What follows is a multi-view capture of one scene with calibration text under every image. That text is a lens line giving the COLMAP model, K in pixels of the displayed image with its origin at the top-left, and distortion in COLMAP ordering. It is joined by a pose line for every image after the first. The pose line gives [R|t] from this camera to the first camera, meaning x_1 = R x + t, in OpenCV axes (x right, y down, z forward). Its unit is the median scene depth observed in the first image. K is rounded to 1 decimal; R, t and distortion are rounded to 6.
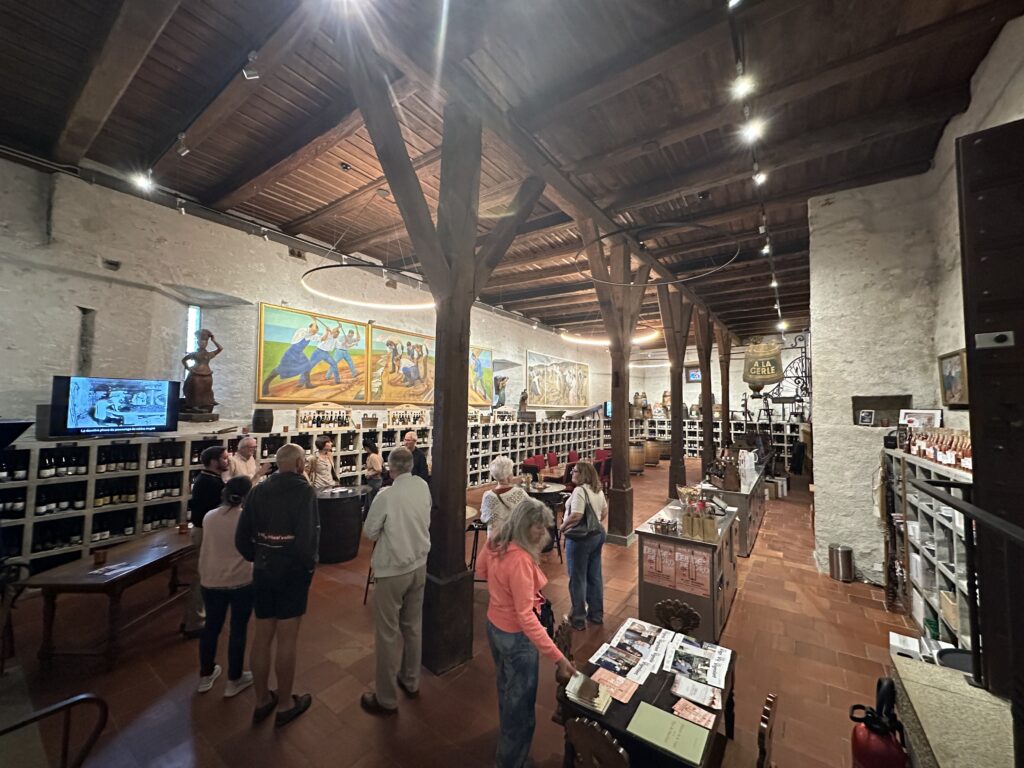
lens RADIAL K [[407.2, 0, 511.2], [0, 407.2, 383.0], [0, 0, 1]] dist [-0.000292, -0.000033]
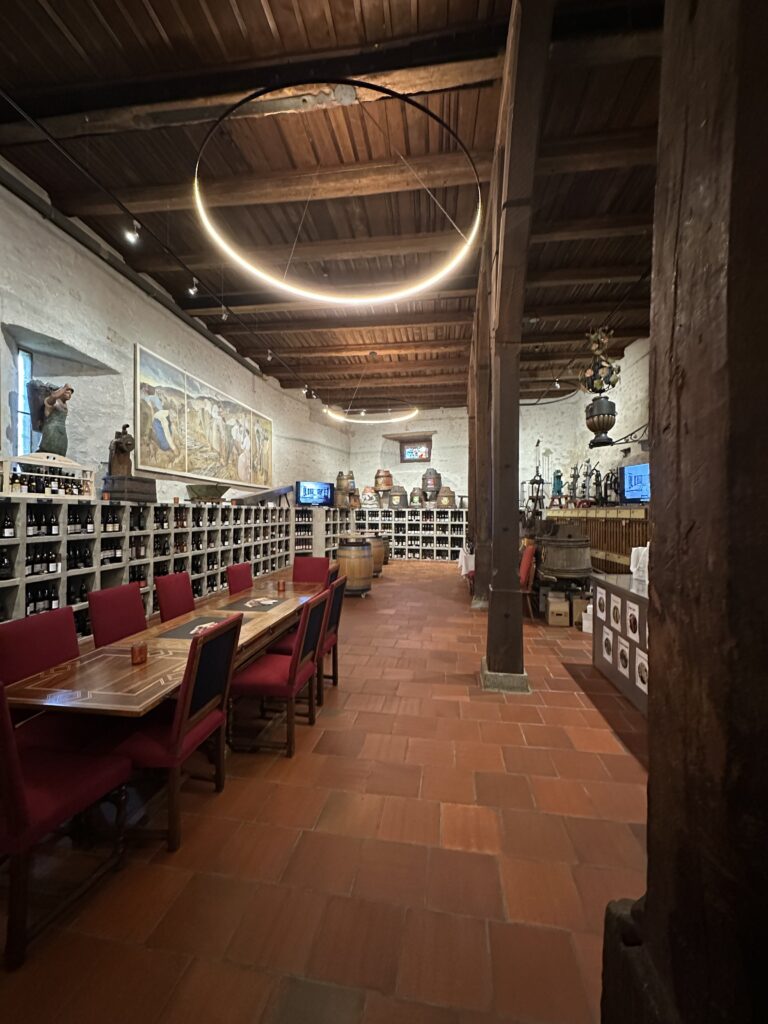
lens RADIAL K [[407.2, 0, 386.8], [0, 407.2, 513.0], [0, 0, 1]] dist [-0.000292, -0.000033]
pose [[0.887552, -0.005996, 0.460668, 0.069957], [-0.023377, 0.998041, 0.058031, 0.065999], [-0.460114, -0.062275, 0.885673, 0.426608]]
